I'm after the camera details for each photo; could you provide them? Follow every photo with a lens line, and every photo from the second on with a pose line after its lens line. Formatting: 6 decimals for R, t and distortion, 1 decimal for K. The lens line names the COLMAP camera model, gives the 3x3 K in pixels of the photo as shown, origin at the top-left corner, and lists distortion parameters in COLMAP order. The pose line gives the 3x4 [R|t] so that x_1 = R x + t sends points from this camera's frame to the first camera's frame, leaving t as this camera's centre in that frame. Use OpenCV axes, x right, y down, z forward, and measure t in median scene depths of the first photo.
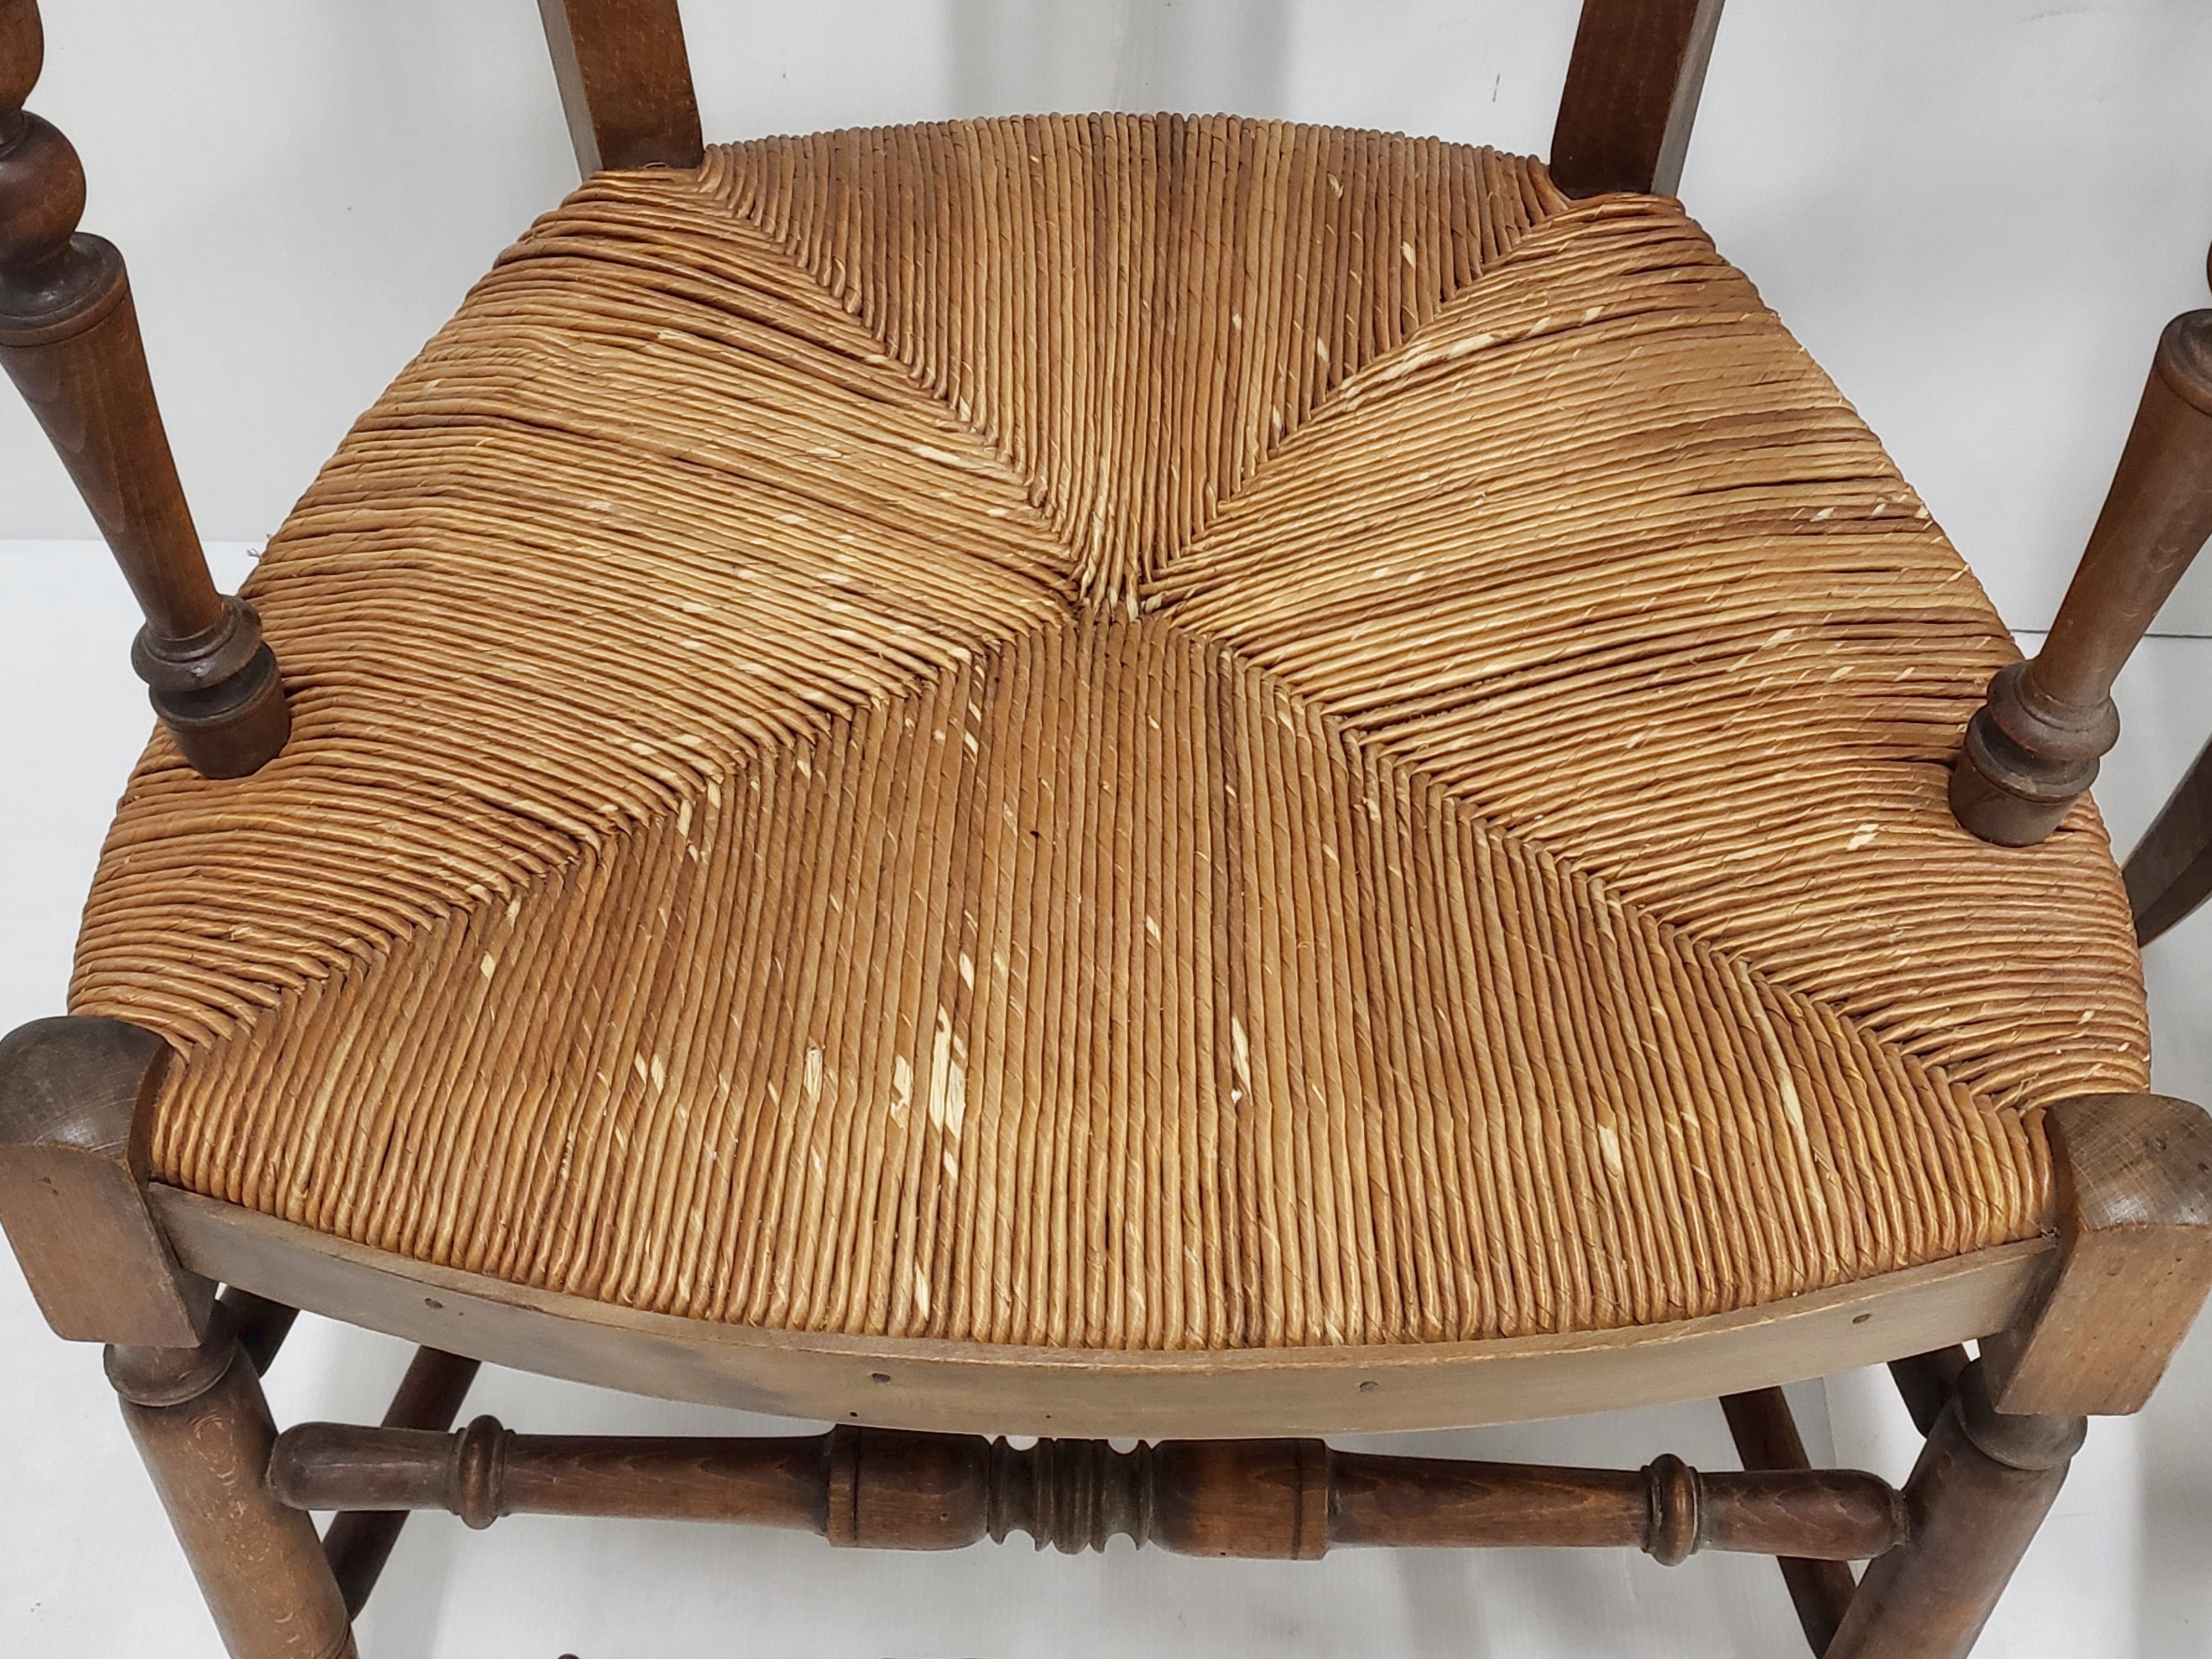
lens RADIAL K [[2826.0, 0, 1106.0], [0, 2826.0, 829.5], [0, 0, 1]] dist [0.026120, -0.034654]
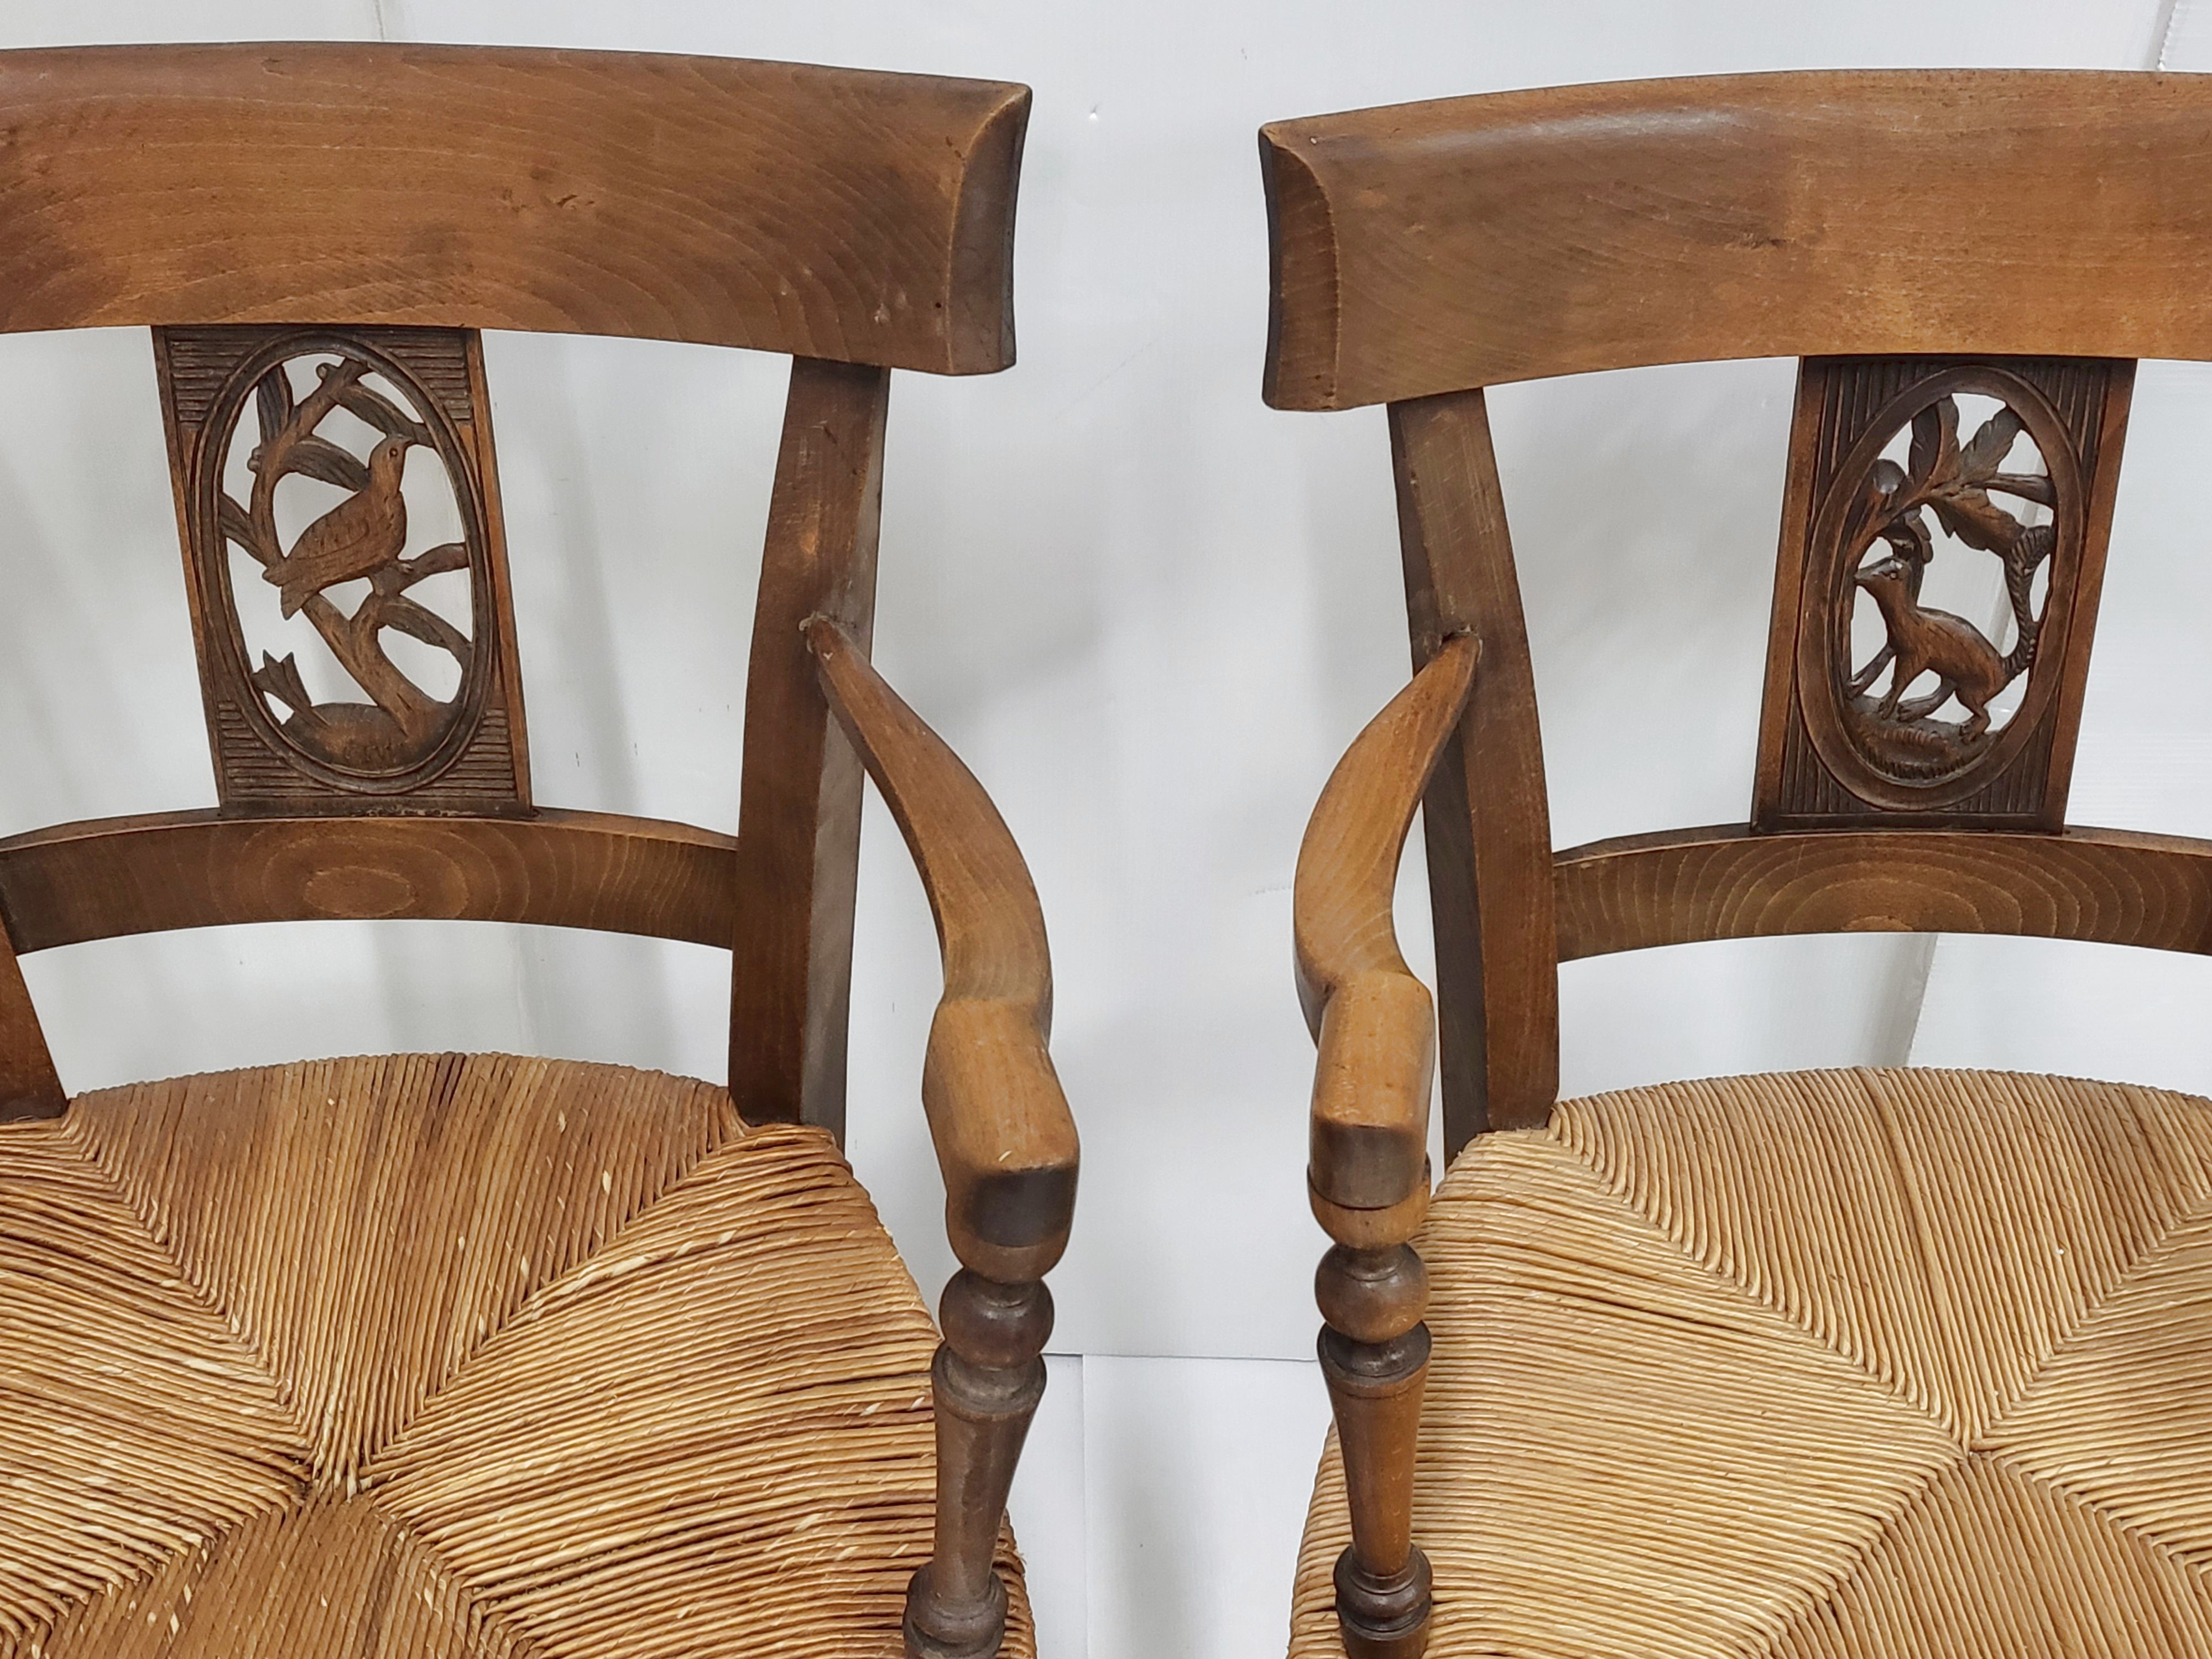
lens RADIAL K [[2826.0, 0, 1106.0], [0, 2826.0, 829.5], [0, 0, 1]] dist [0.026120, -0.034654]
pose [[0.999632, -0.022238, 0.015533, 0.341660], [0.024597, 0.984540, -0.173424, -0.143156], [-0.011436, 0.173742, 0.984725, -0.310801]]
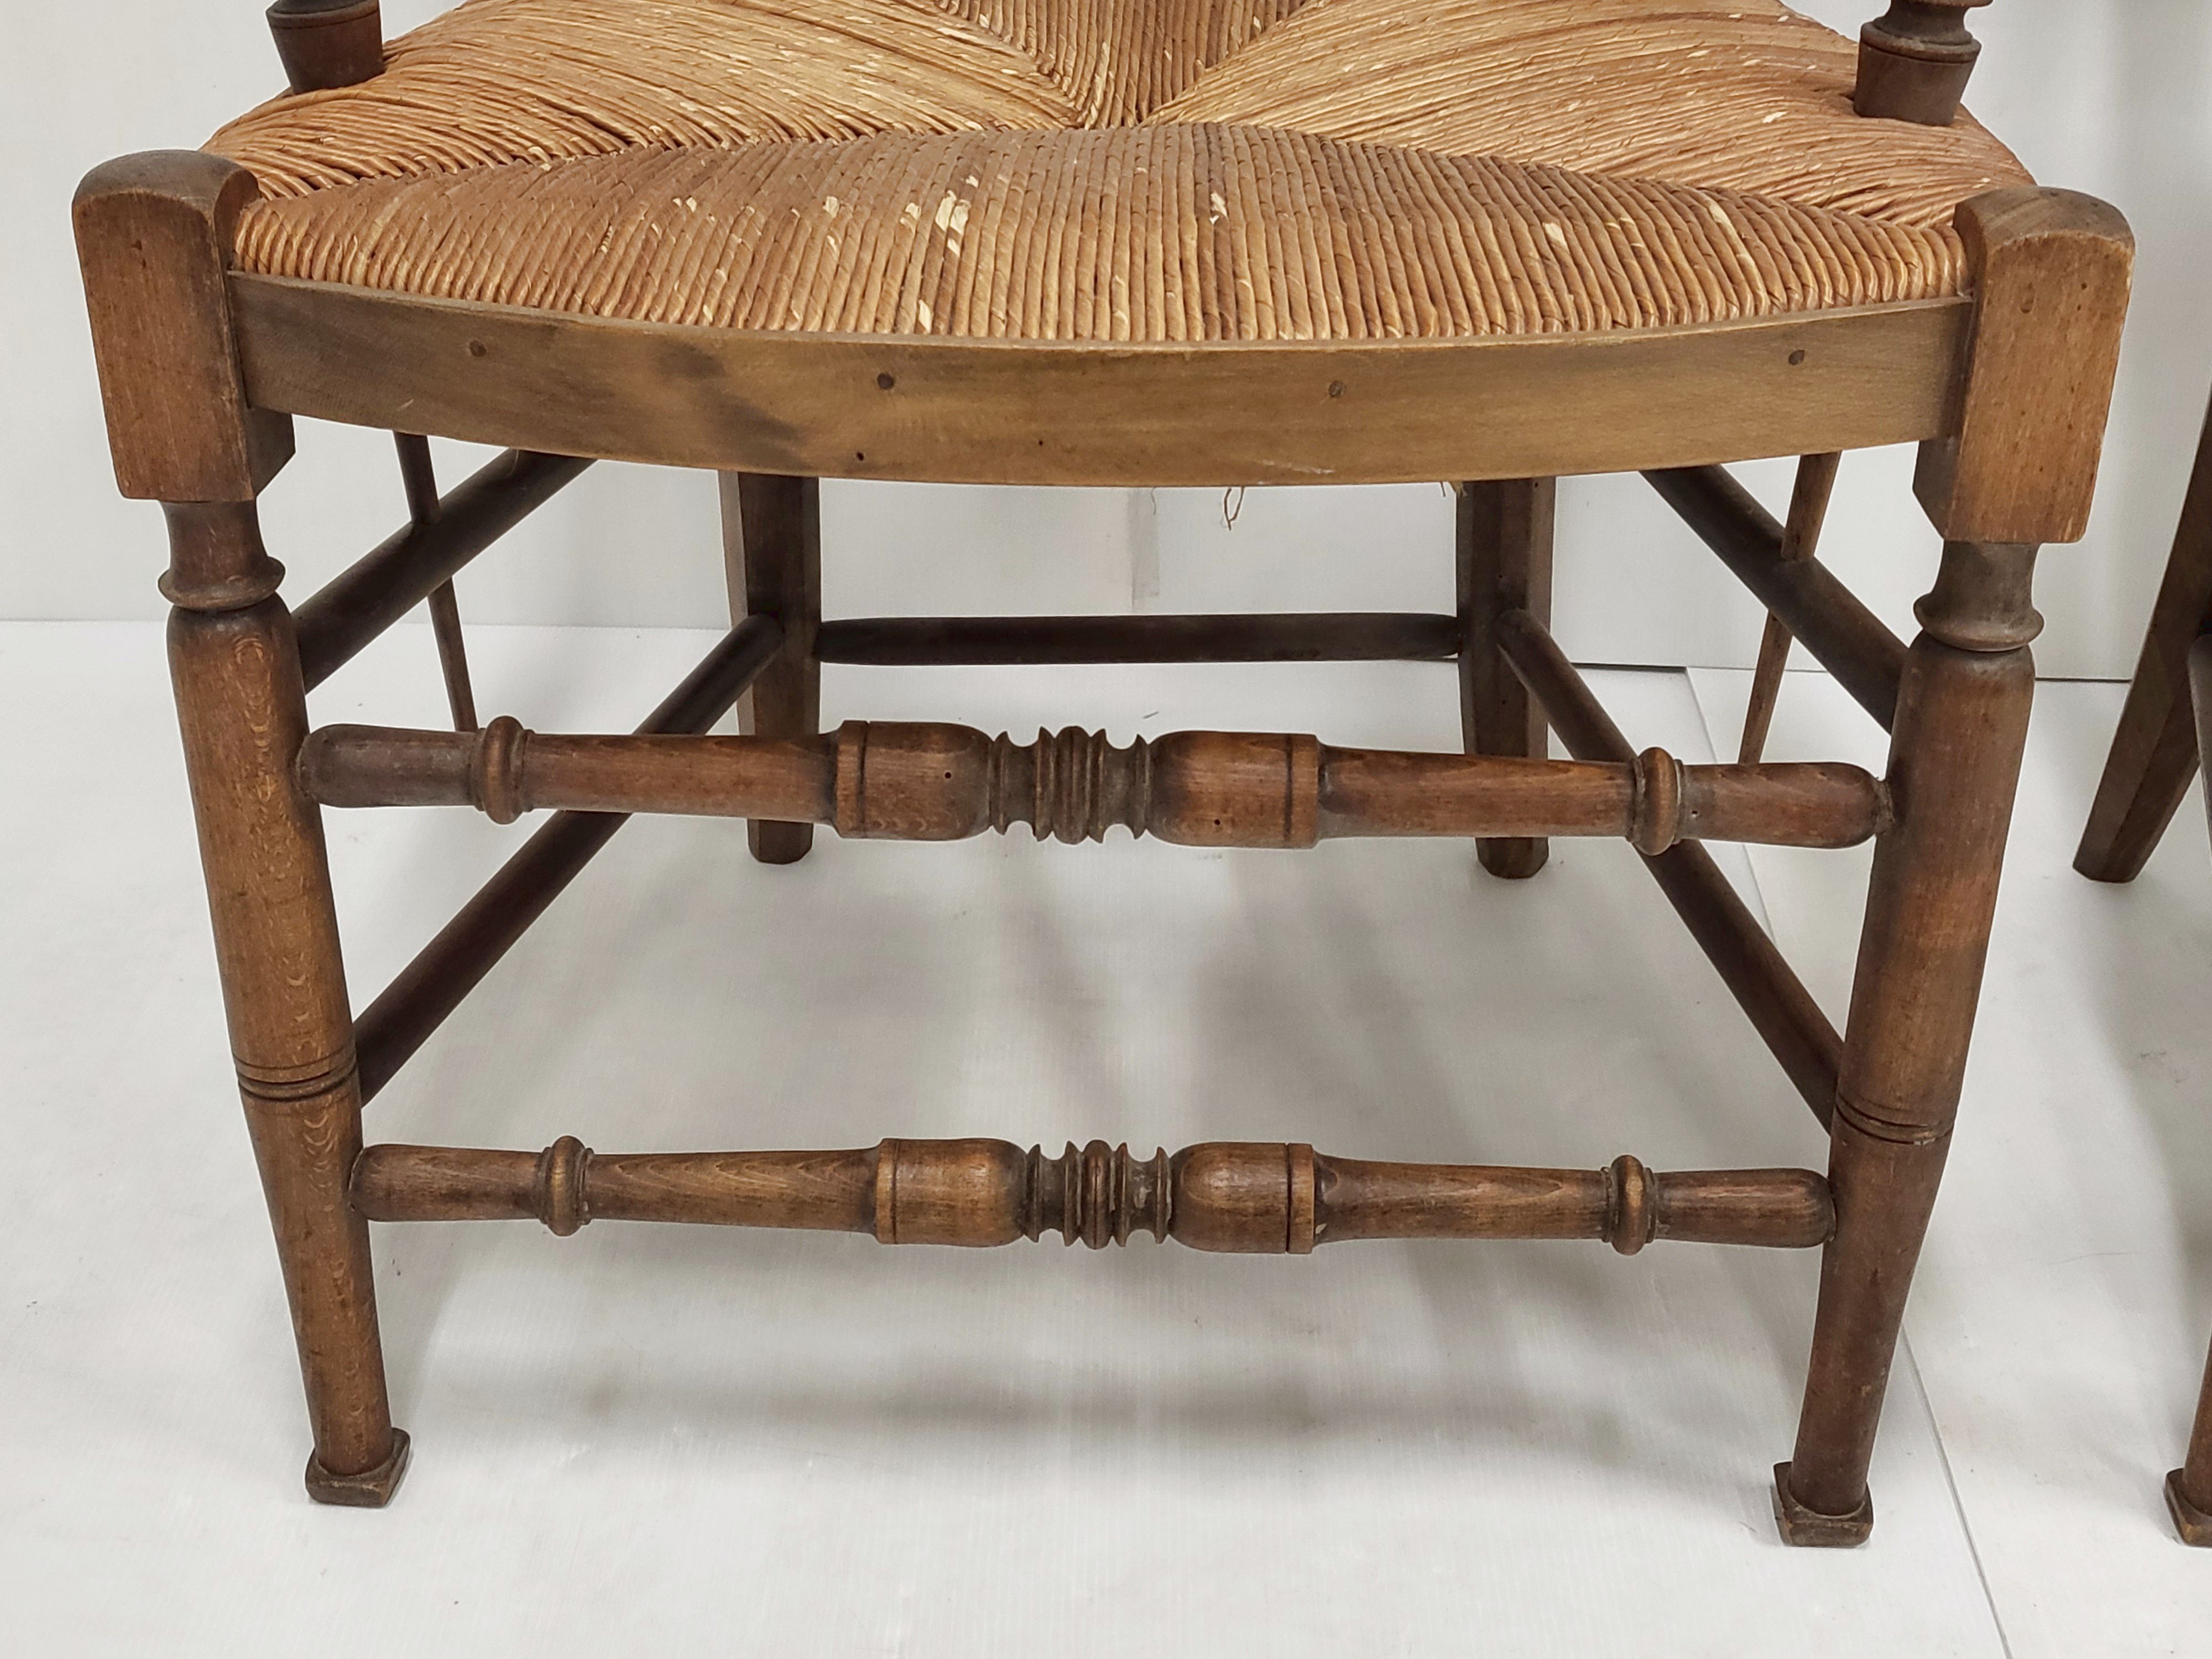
lens RADIAL K [[2831.7, 0, 1097.2], [0, 2831.7, 828.9], [0, 0, 1]] dist [0.018548, 0.013083]
pose [[0.999773, -0.007085, -0.020081, 0.017337], [-0.000266, 0.938799, -0.344466, 0.580750], [0.021292, 0.344393, 0.938584, 0.036390]]
